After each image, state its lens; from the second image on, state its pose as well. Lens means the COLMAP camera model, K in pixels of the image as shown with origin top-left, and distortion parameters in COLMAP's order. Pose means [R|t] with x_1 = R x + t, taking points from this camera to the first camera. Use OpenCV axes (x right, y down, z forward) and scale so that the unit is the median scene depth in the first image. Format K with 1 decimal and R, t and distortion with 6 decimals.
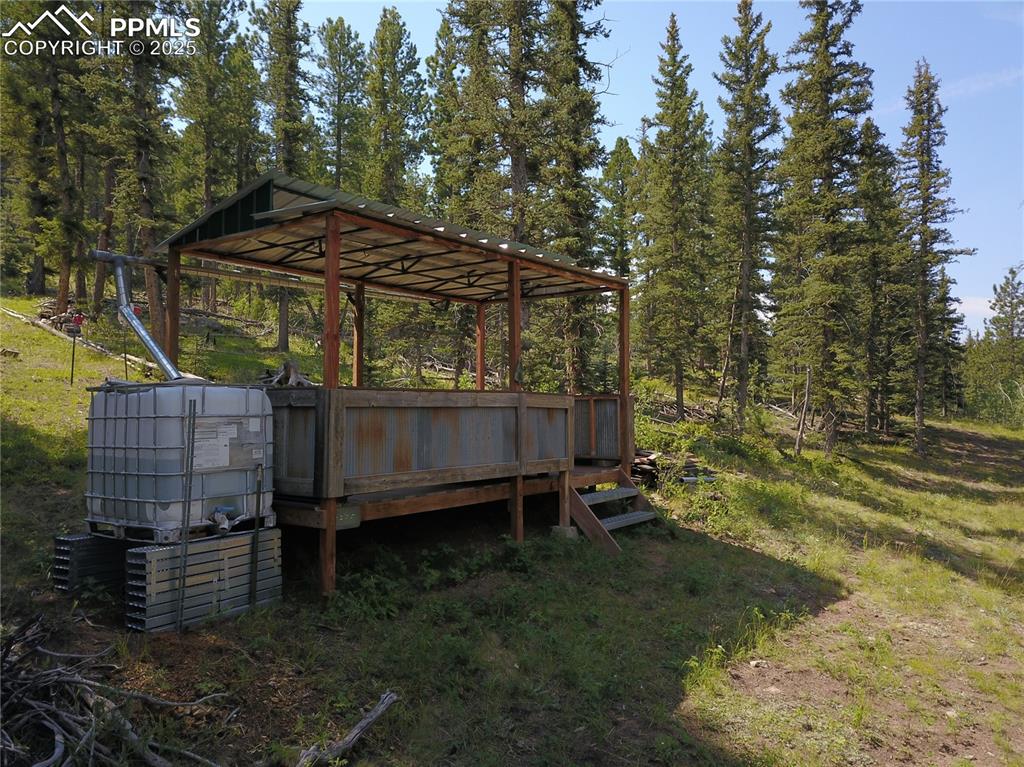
lens RADIAL K [[778.5, 0, 512.0], [0, 778.5, 383.5], [0, 0, 1]] dist [0.000427, -0.005990]
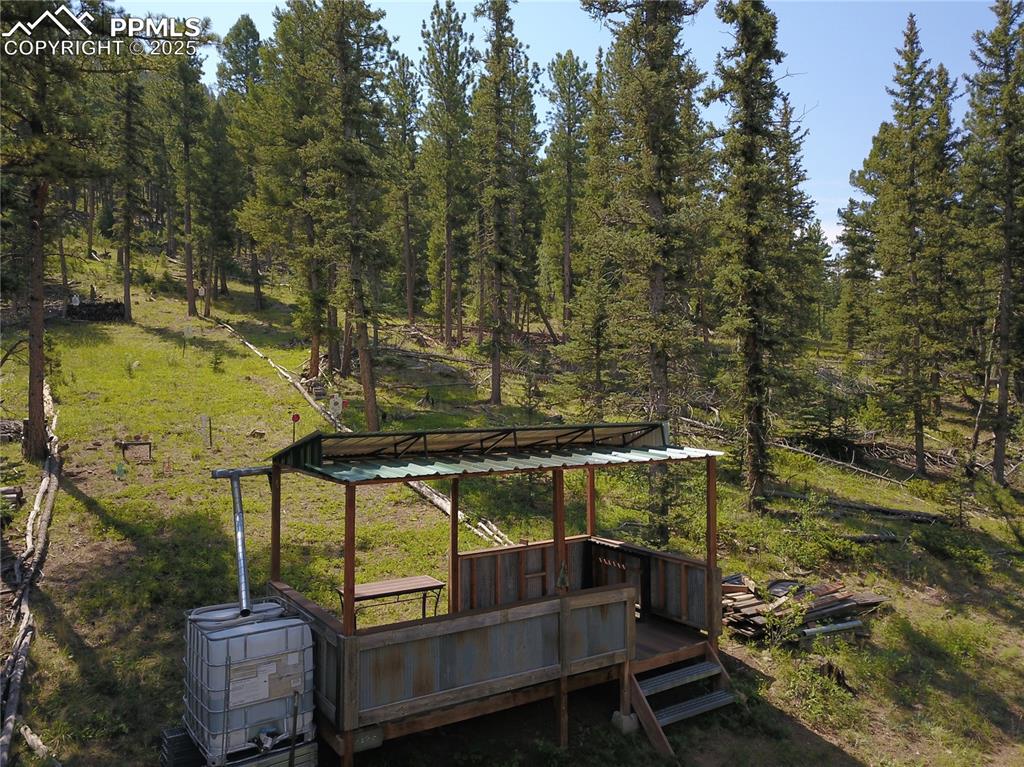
lens RADIAL K [[778.5, 0, 512.0], [0, 778.5, 383.5], [0, 0, 1]] dist [0.000427, -0.005990]
pose [[0.937436, -0.001586, -0.348154, 0.089065], [0.012903, 0.999461, 0.030189, -0.088385], [0.347919, -0.032792, 0.936951, 0.000227]]
